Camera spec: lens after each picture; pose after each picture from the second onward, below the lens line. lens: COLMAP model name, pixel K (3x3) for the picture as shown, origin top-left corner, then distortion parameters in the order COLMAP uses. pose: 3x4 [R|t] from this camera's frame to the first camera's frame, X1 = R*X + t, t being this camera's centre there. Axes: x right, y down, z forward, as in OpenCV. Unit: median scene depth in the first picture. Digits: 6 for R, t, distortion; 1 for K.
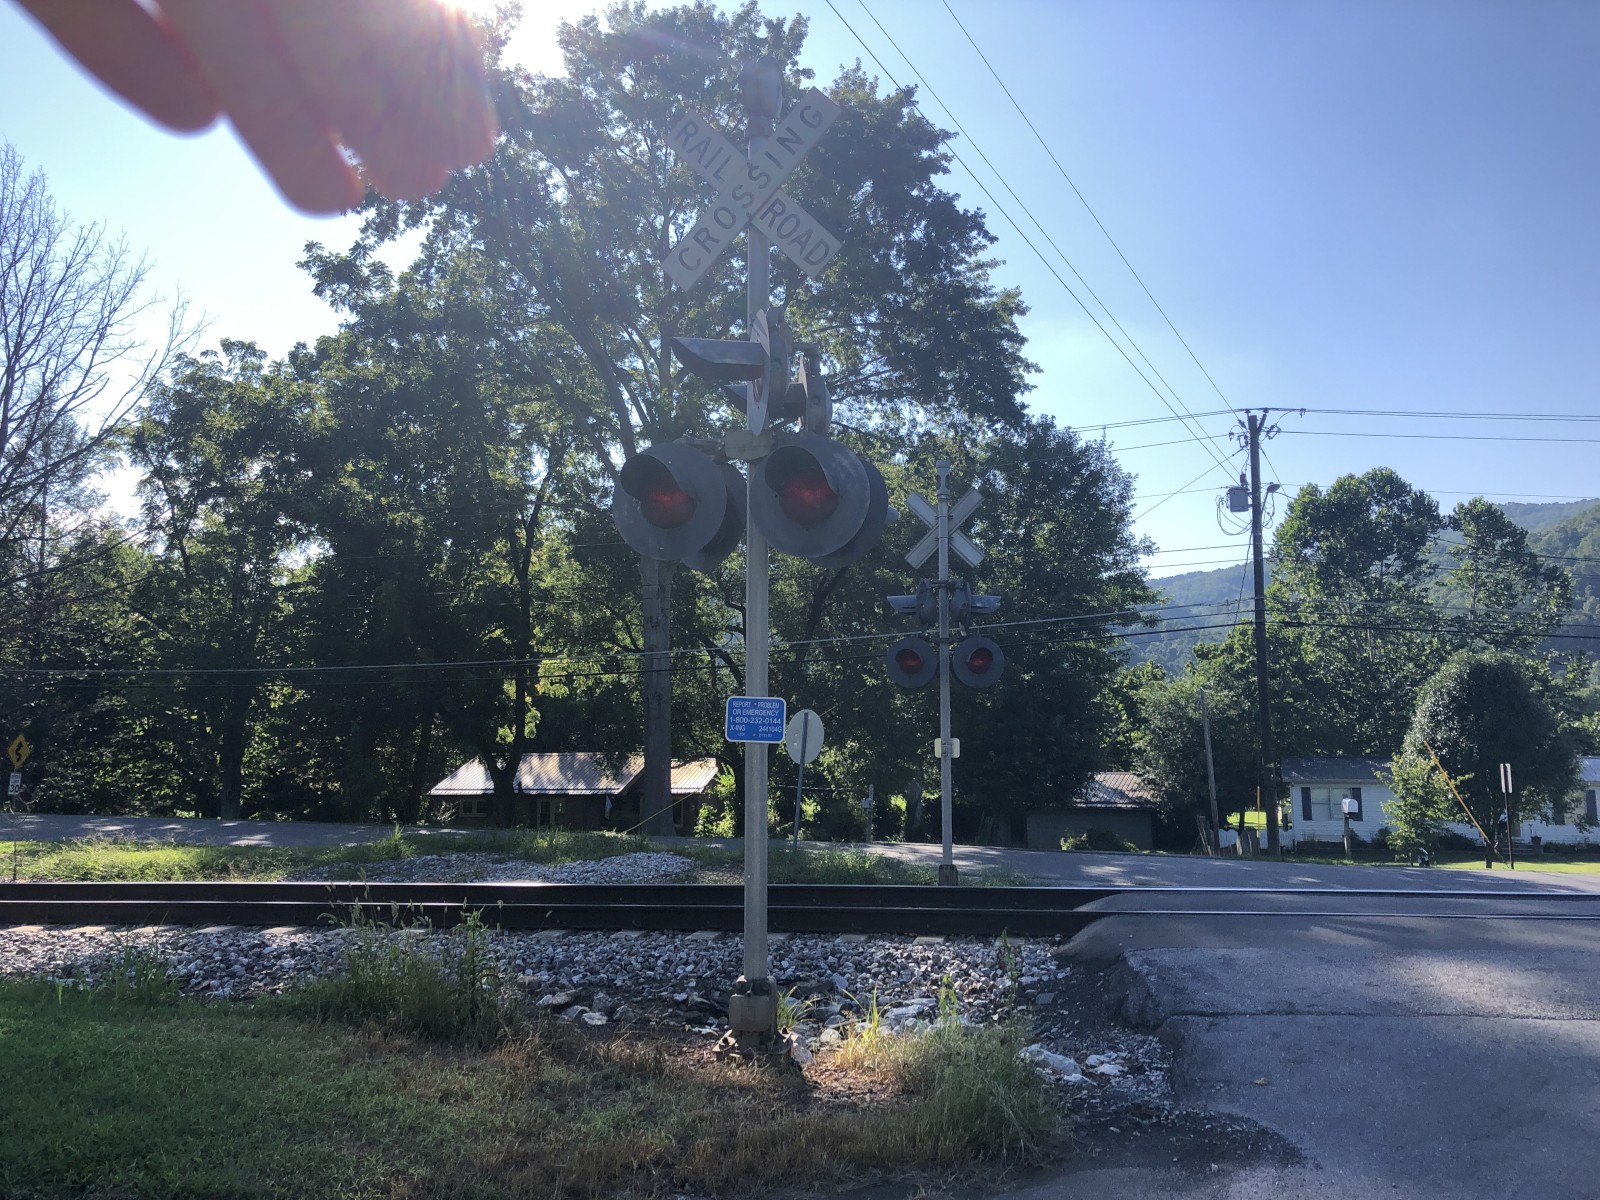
lens RADIAL K [[1367.9, 0, 800.0], [0, 1367.9, 600.0], [0, 0, 1]] dist [0.110248, -0.206429]
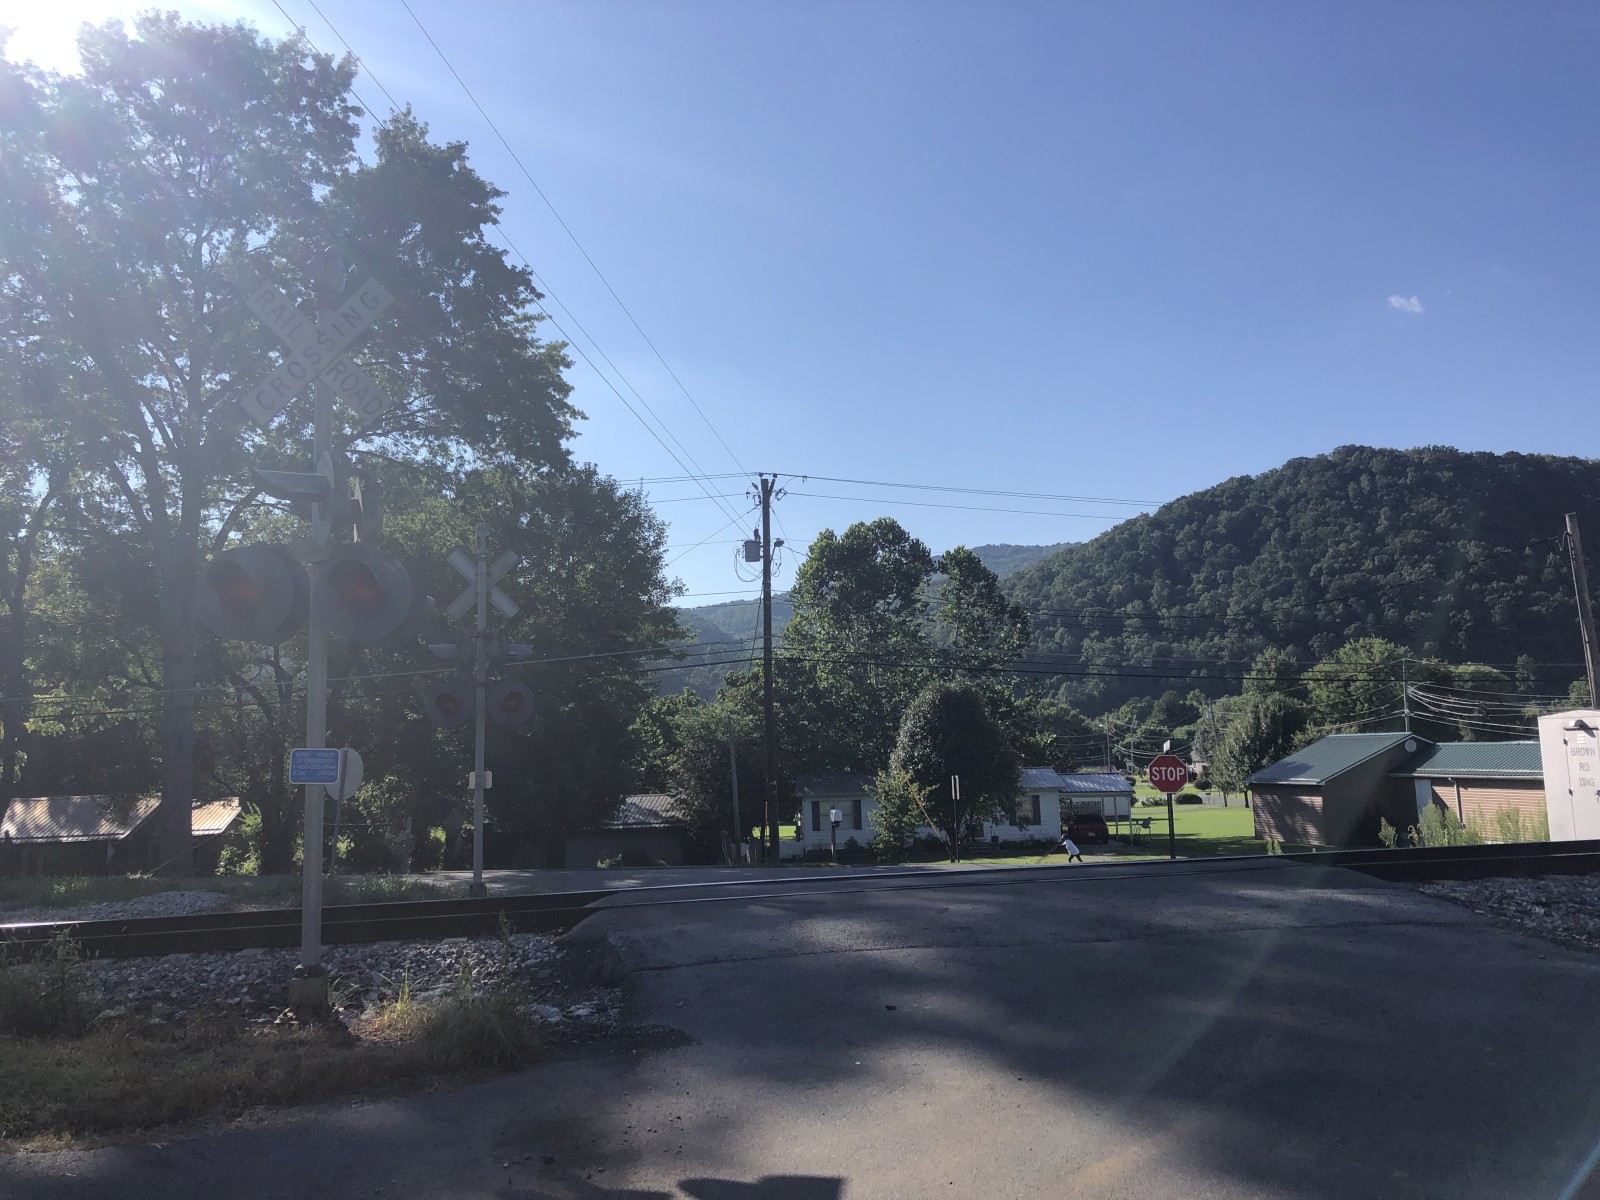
lens RADIAL K [[1393.0, 0, 834.3], [0, 1393.0, 573.8], [0, 0, 1]] dist [0.126209, -0.195067]
pose [[0.942250, 0.020181, 0.334302, -0.004058], [-0.009046, 0.999352, -0.034831, -0.010402], [-0.334788, 0.029795, 0.941822, -0.084554]]
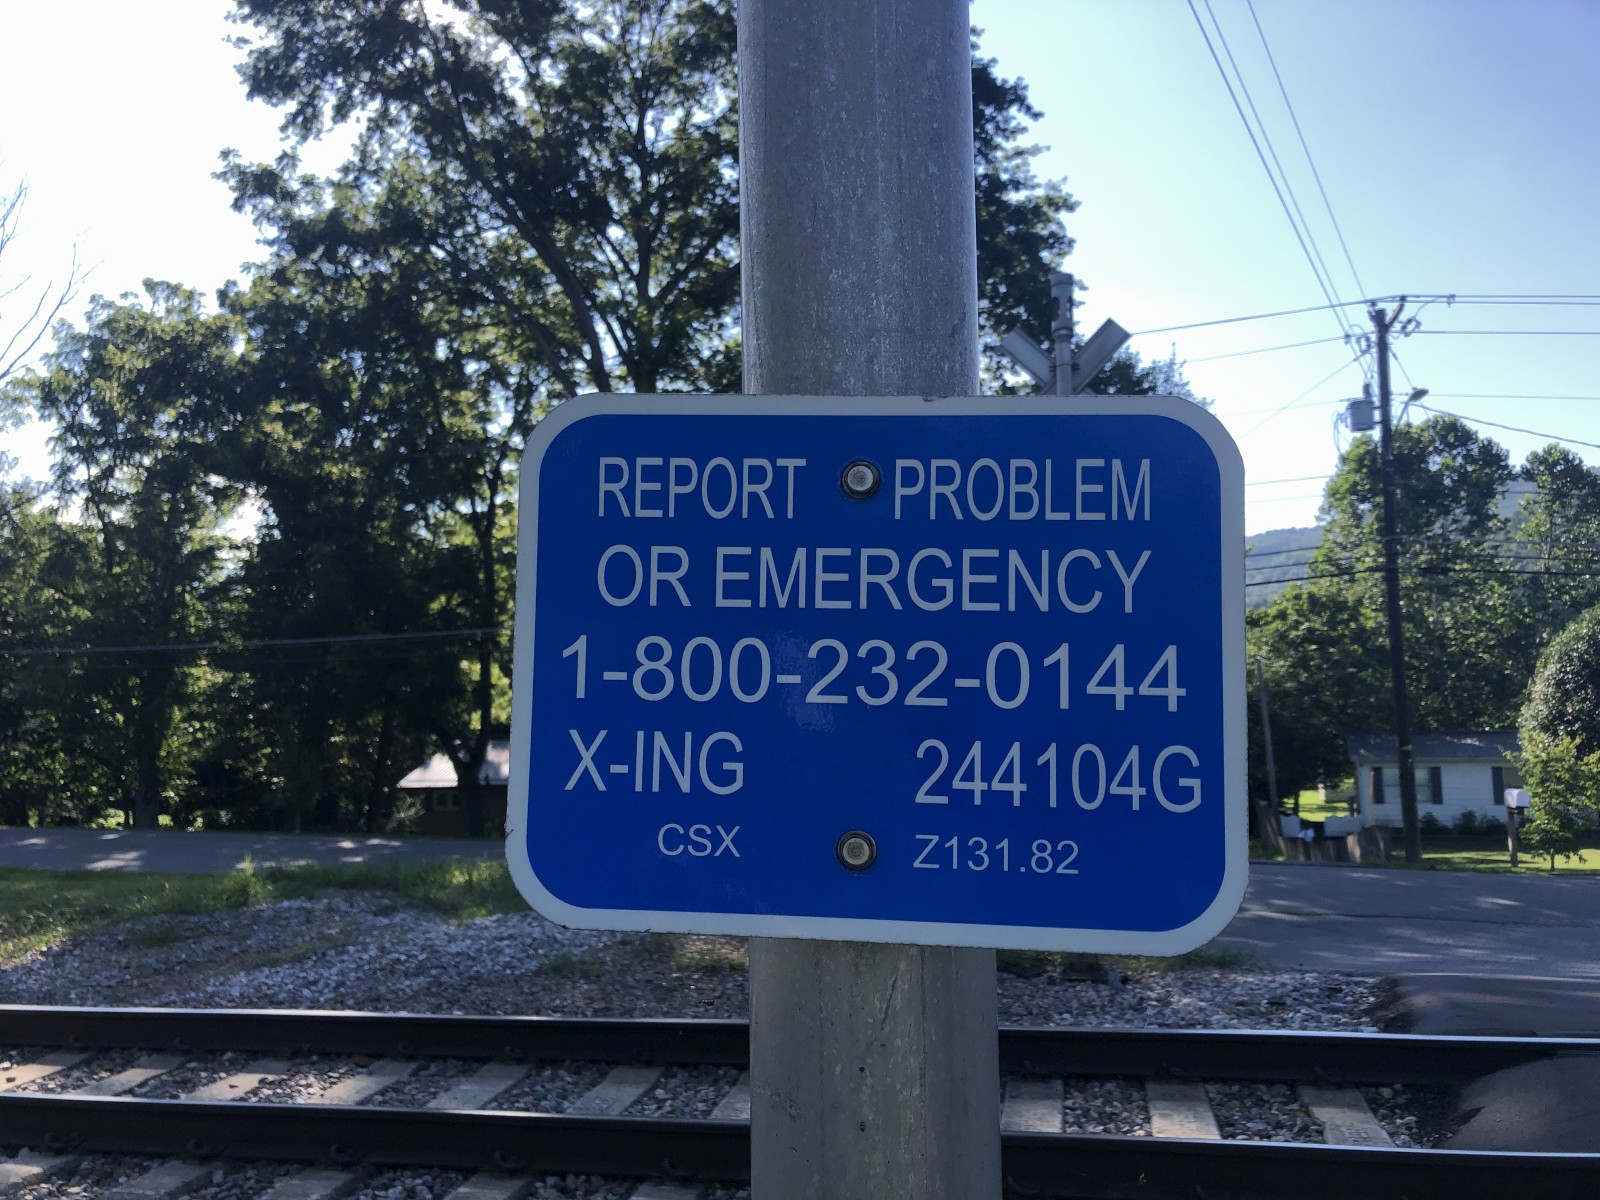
lens RADIAL K [[1300.9, 0, 841.3], [0, 1300.9, 665.6], [0, 0, 1]] dist [0.066120, 0.000843]
pose [[0.999345, -0.012250, 0.034053, -0.007236], [0.010178, 0.998124, 0.060369, 0.016301], [-0.034729, -0.059983, 0.997595, 0.181646]]
